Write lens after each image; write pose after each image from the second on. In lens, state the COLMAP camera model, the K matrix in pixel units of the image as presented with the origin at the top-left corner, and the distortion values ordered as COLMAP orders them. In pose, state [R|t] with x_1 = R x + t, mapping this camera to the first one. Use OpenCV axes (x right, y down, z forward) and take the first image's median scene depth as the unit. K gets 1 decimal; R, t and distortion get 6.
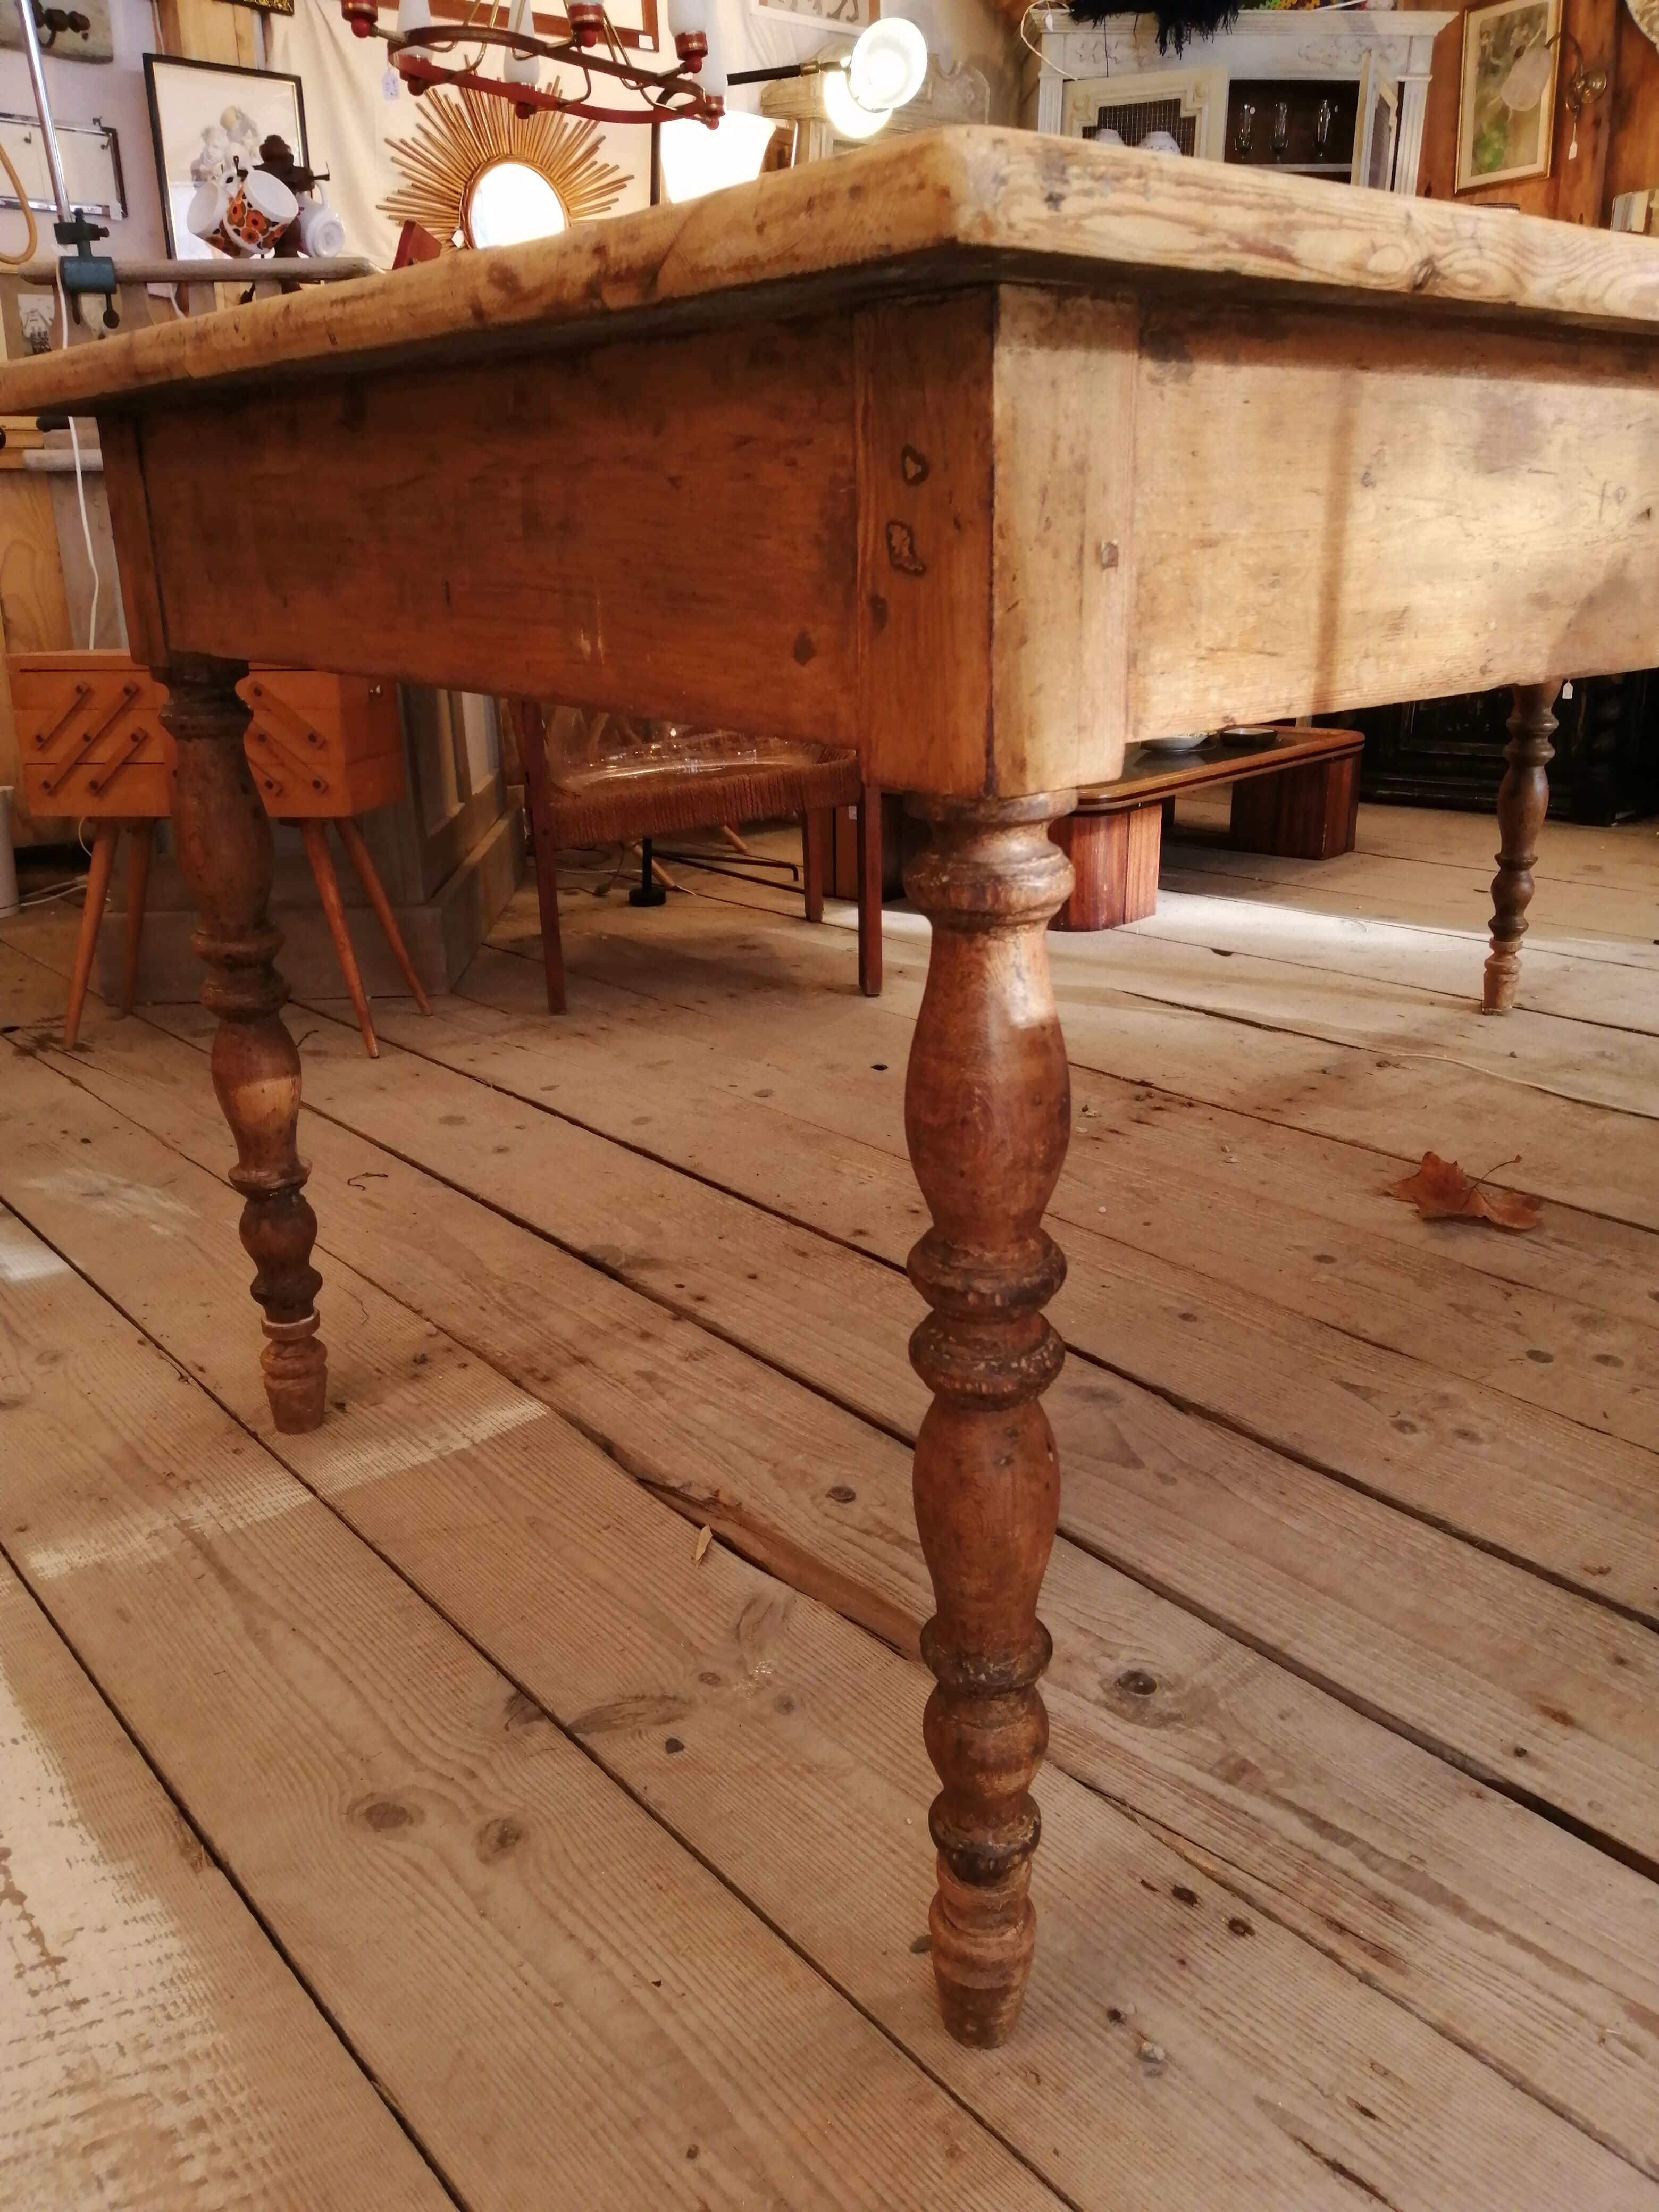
lens RADIAL K [[1734.9, 0, 836.9], [0, 1734.9, 1107.0], [0, 0, 1]] dist [0.080752, -0.123916]
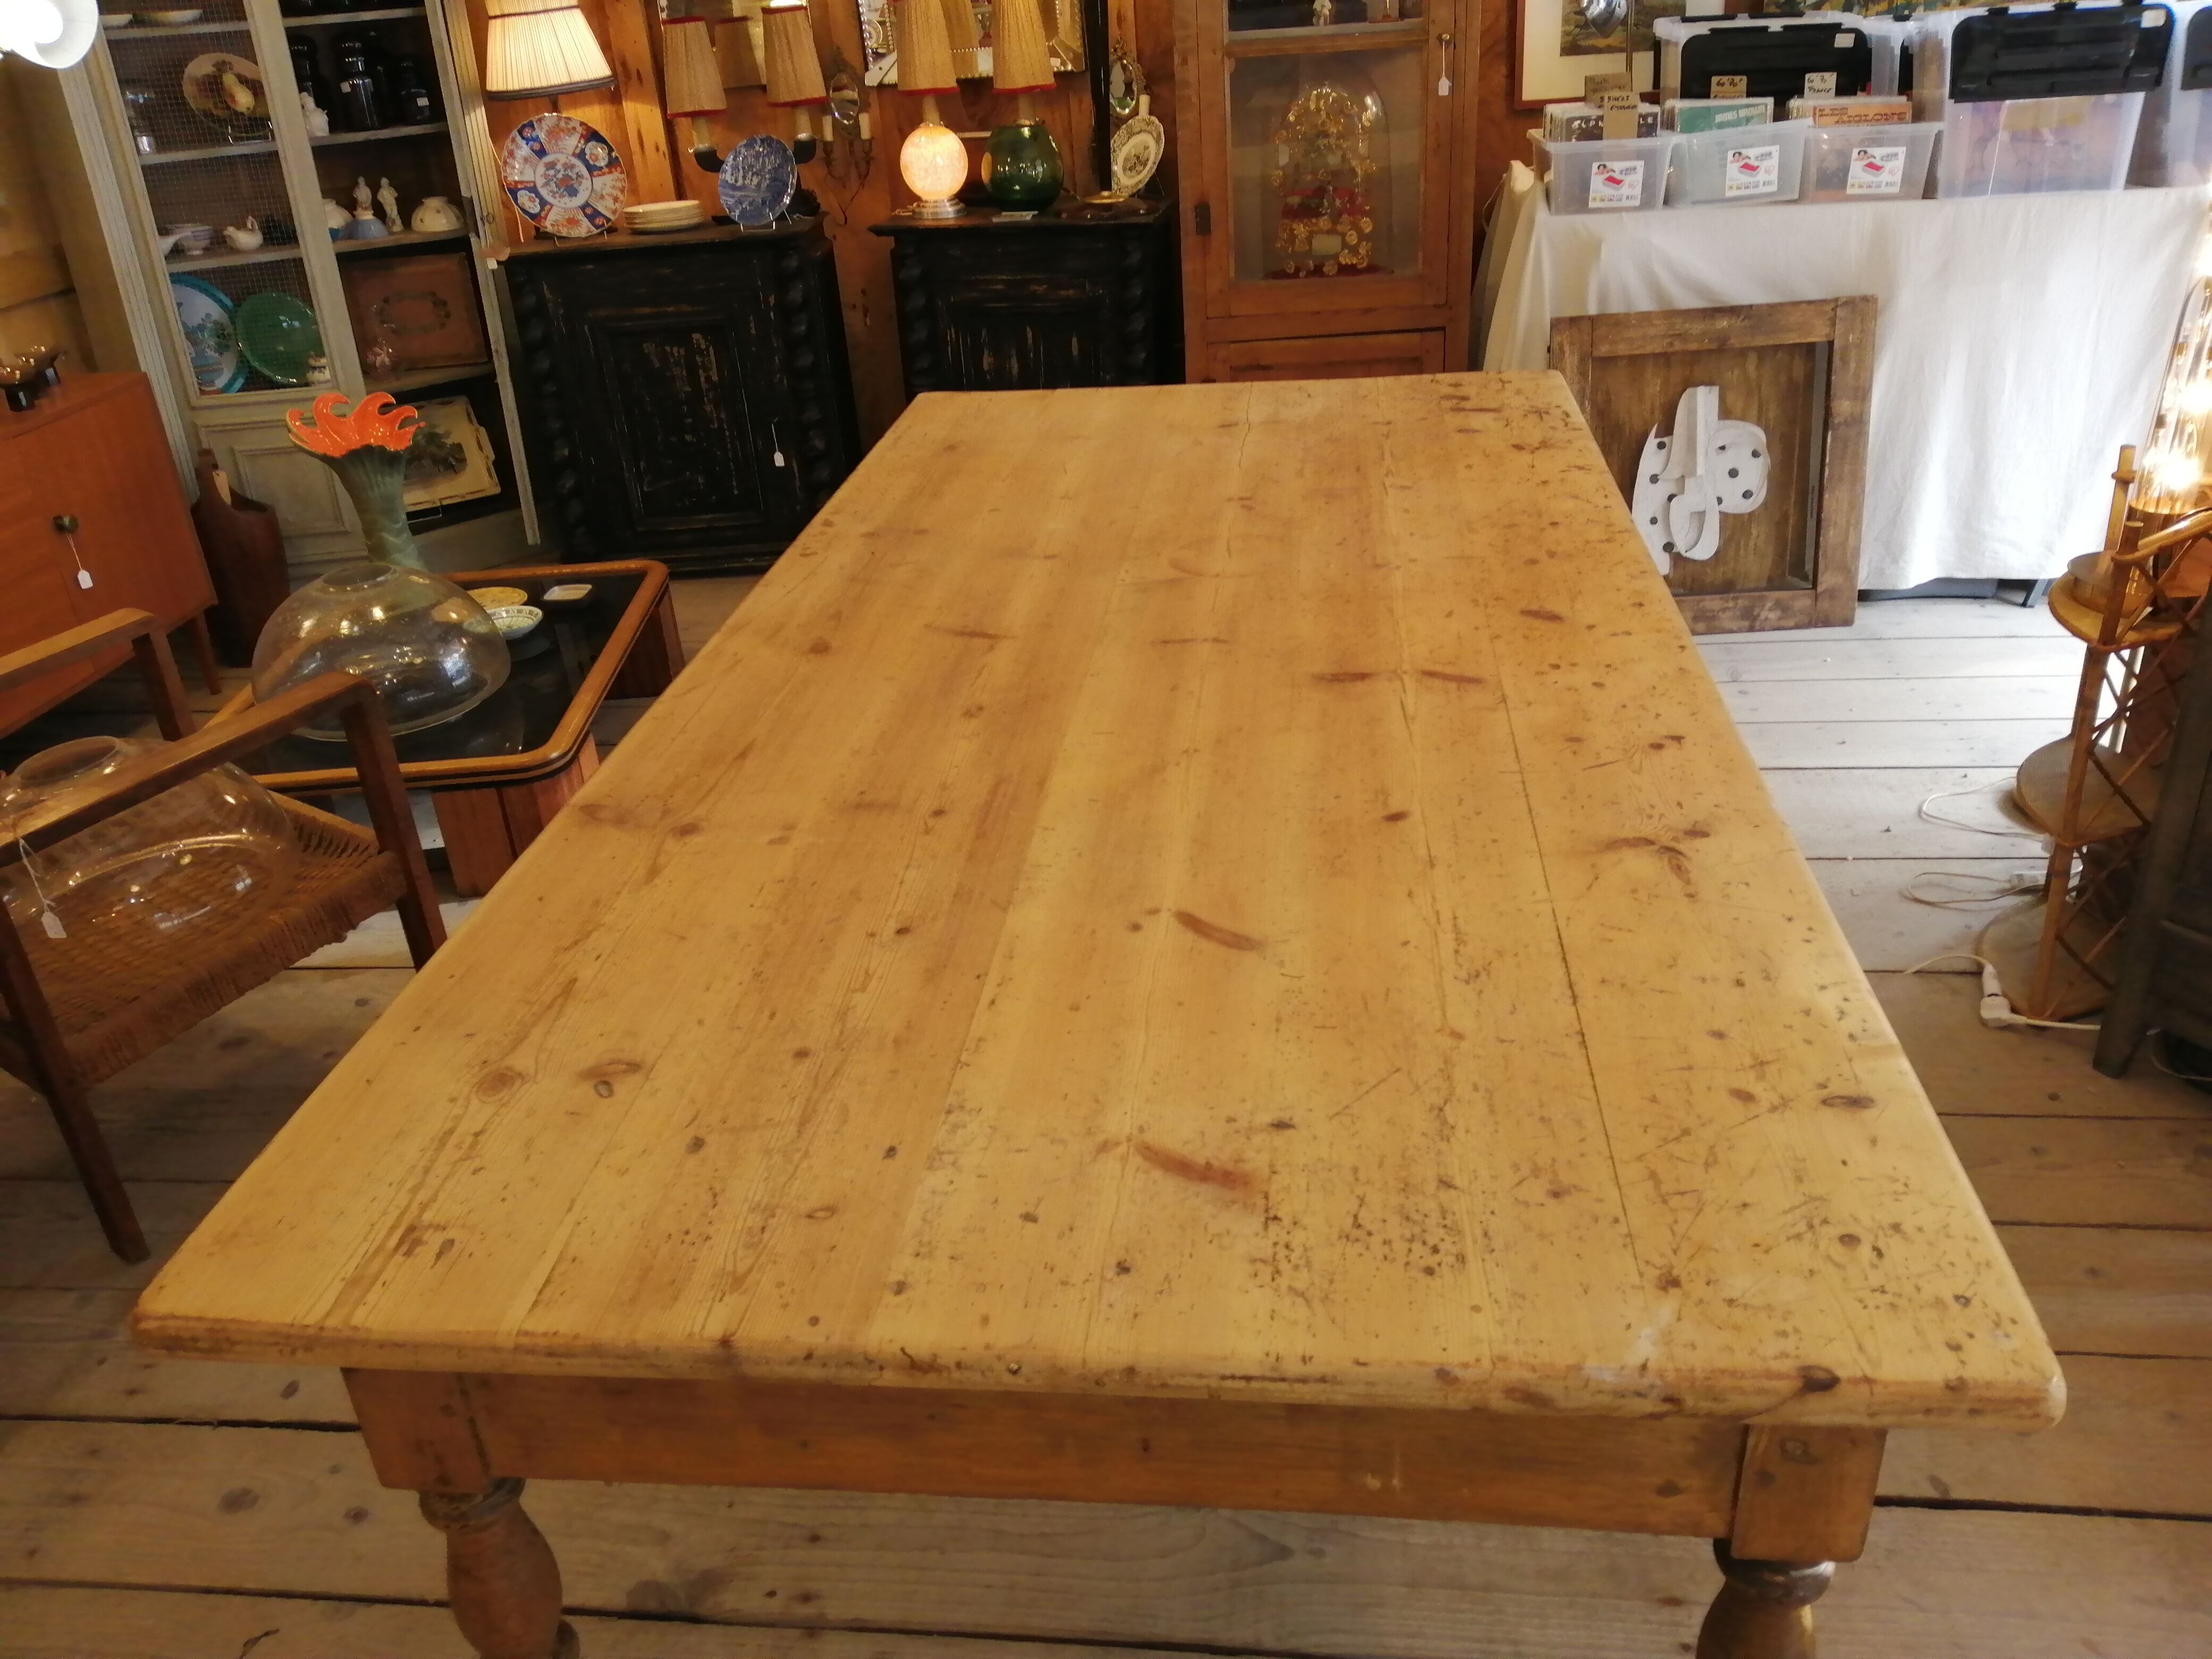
lens RADIAL K [[1734.9, 0, 1106.2], [0, 1734.9, 810.2], [0, 0, 1]] dist [0.080752, -0.123916]
pose [[0.723855, -0.336418, 0.602376, -0.488474], [0.269795, 0.941567, 0.201647, -0.570383], [-0.635015, 0.016555, 0.772322, 0.089383]]
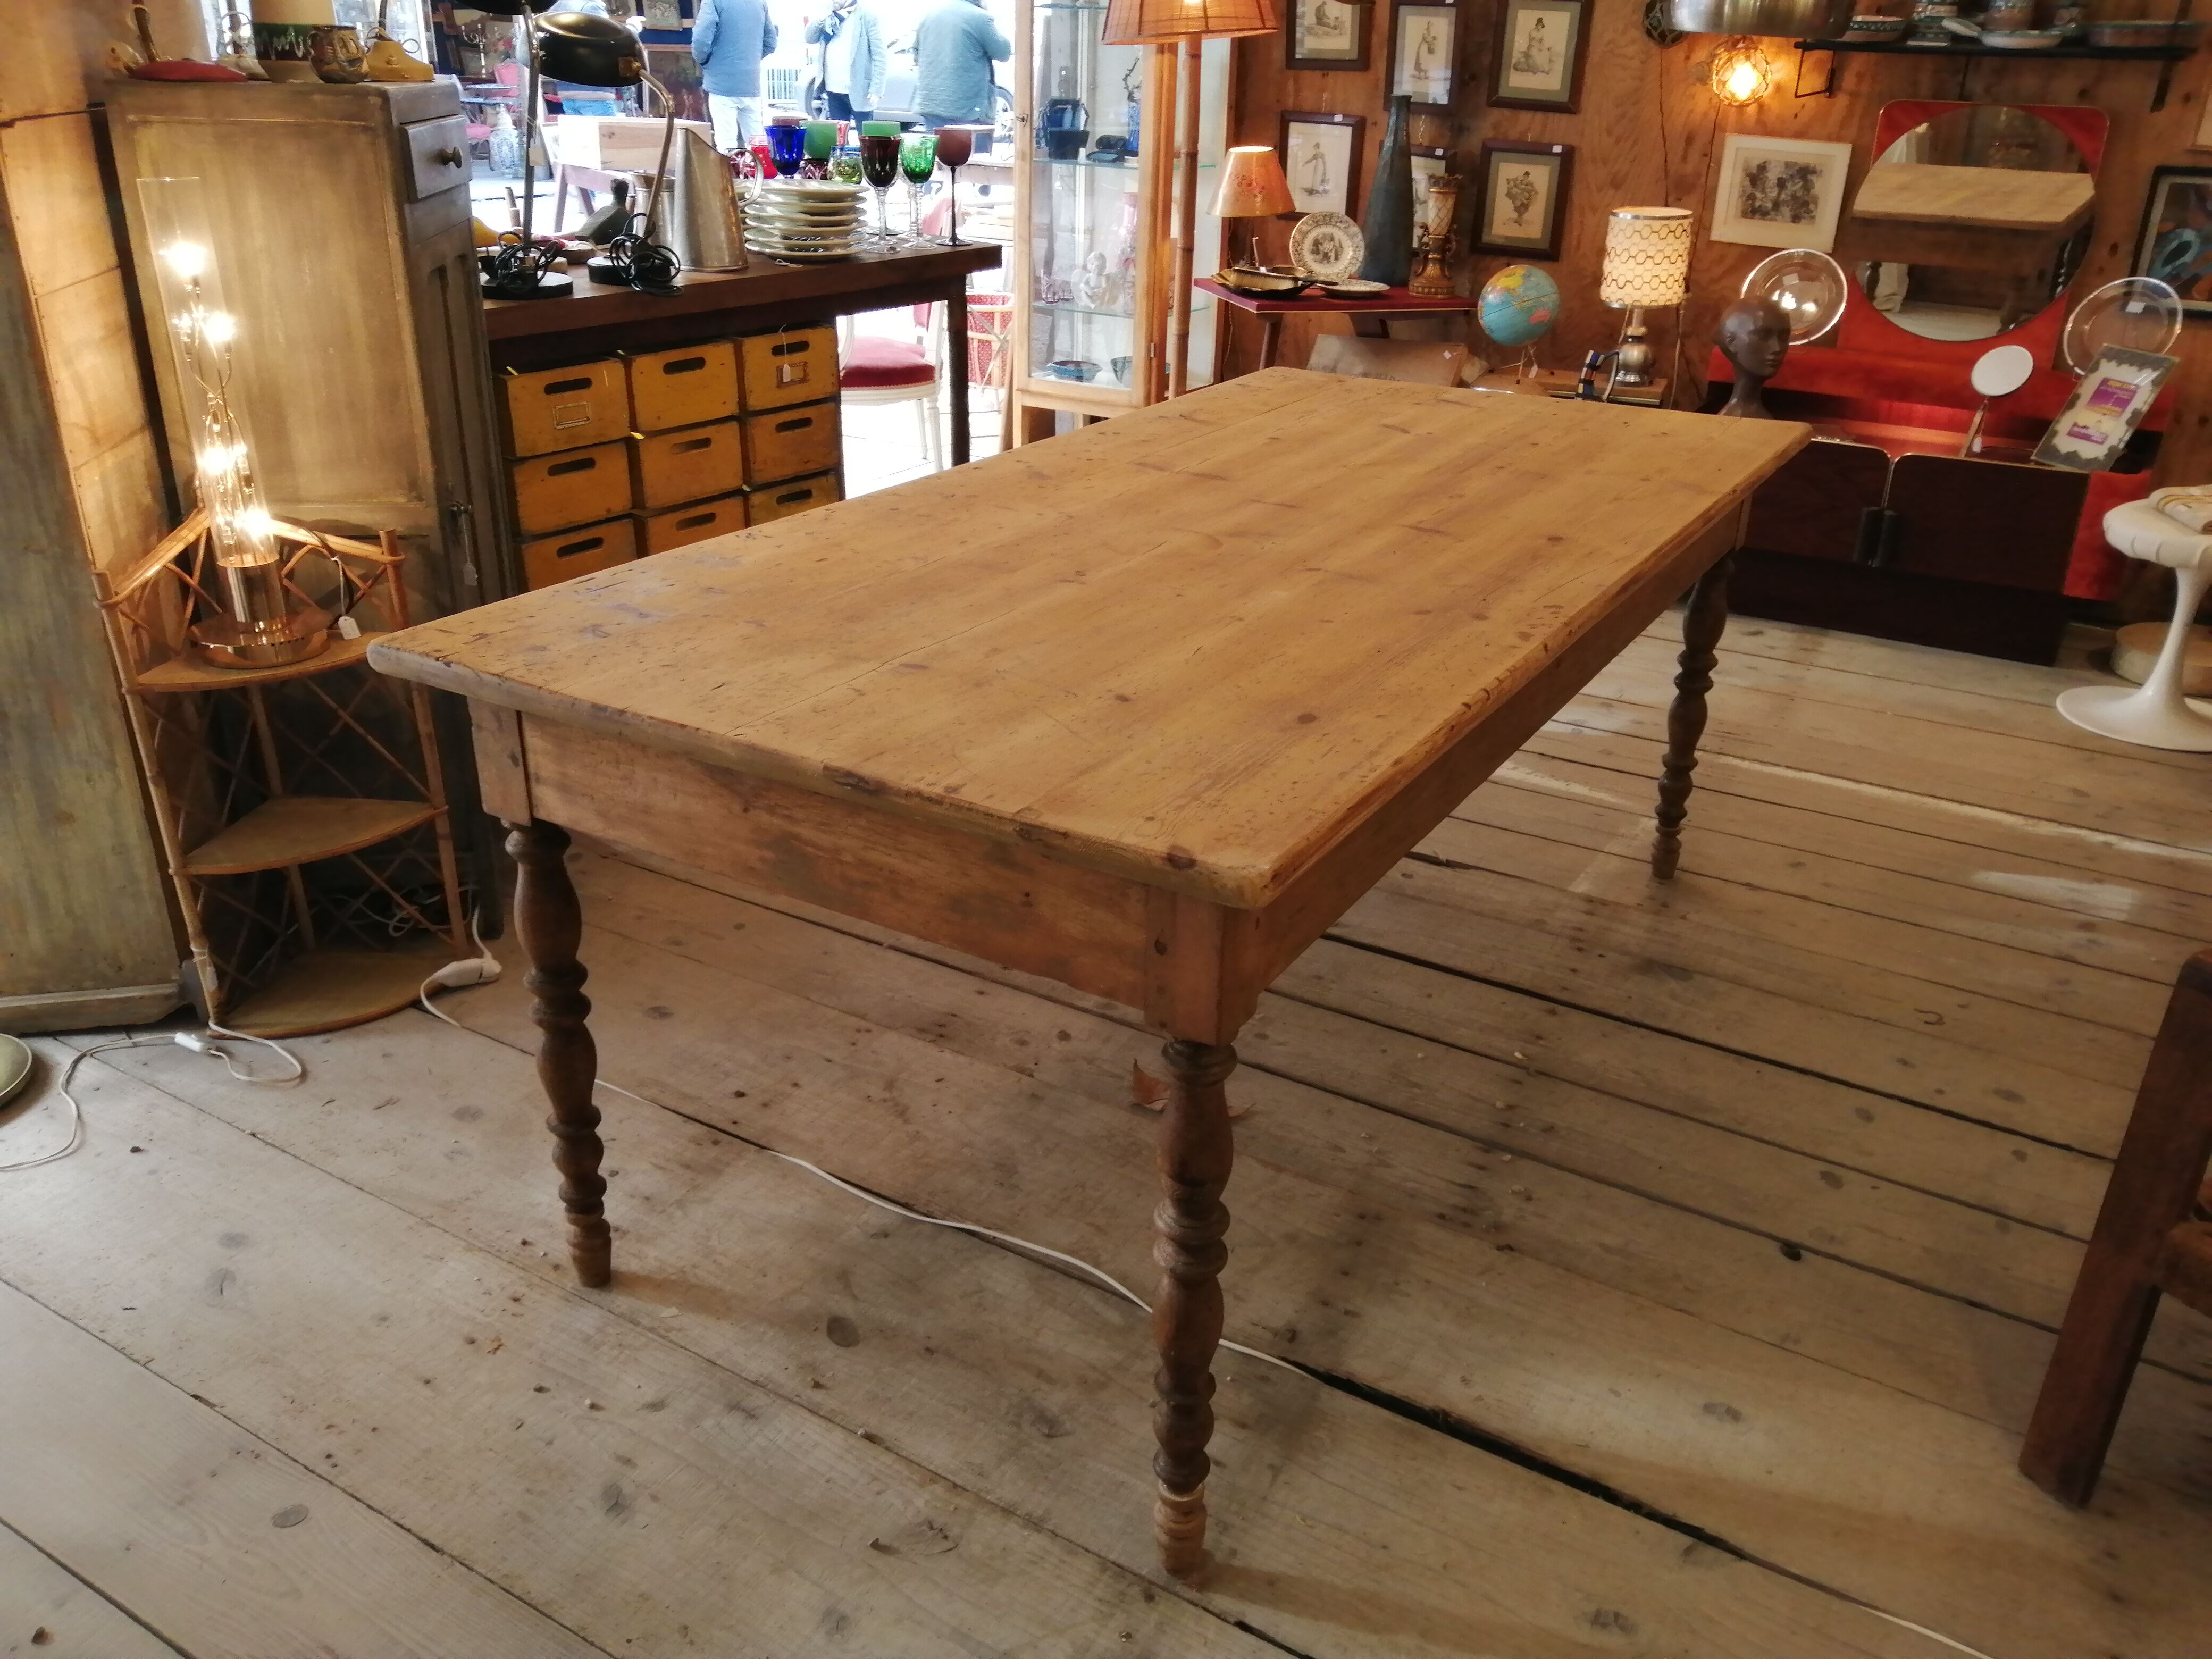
lens RADIAL K [[1734.9, 0, 1109.0], [0, 1734.9, 818.0], [0, 0, 1]] dist [0.080752, -0.123916]
pose [[-0.943908, 0.130729, -0.303230, 1.031942], [-0.112734, 0.735542, 0.668033, -1.291838], [0.310370, 0.664746, -0.679546, 2.281927]]
